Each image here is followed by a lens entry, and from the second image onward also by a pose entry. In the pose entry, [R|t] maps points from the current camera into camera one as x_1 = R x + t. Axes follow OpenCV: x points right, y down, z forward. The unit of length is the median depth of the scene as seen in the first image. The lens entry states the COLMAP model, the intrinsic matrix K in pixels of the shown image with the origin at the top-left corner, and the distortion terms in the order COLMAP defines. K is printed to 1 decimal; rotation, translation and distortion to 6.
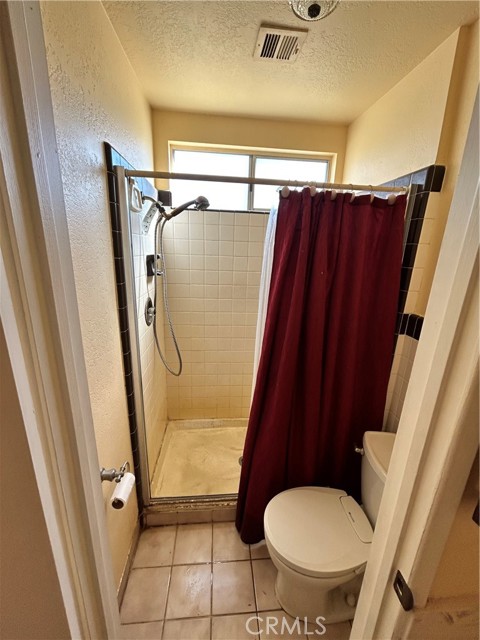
lens RADIAL K [[261.9, 0, 240.1], [0, 261.9, 320.2], [0, 0, 1]] dist [-0.000379, -0.000336]
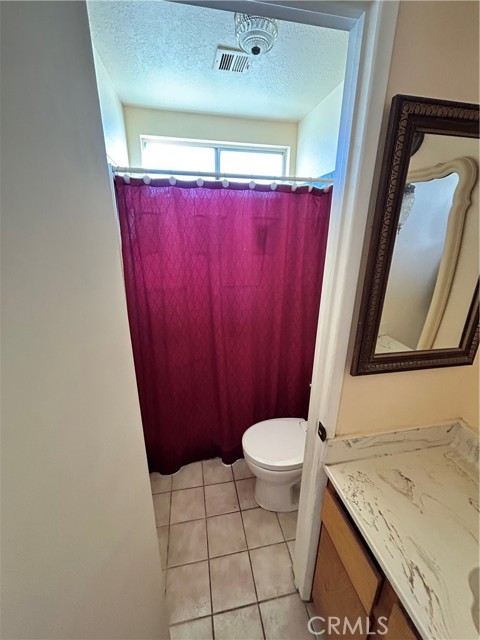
lens RADIAL K [[261.9, 0, 240.5], [0, 261.9, 319.1], [0, 0, 1]] dist [-0.000379, -0.000336]
pose [[0.993728, -0.058297, 0.095427, -0.005437], [0.054065, 0.997461, 0.046346, 0.094136], [-0.097886, -0.040896, 0.994357, -0.261927]]
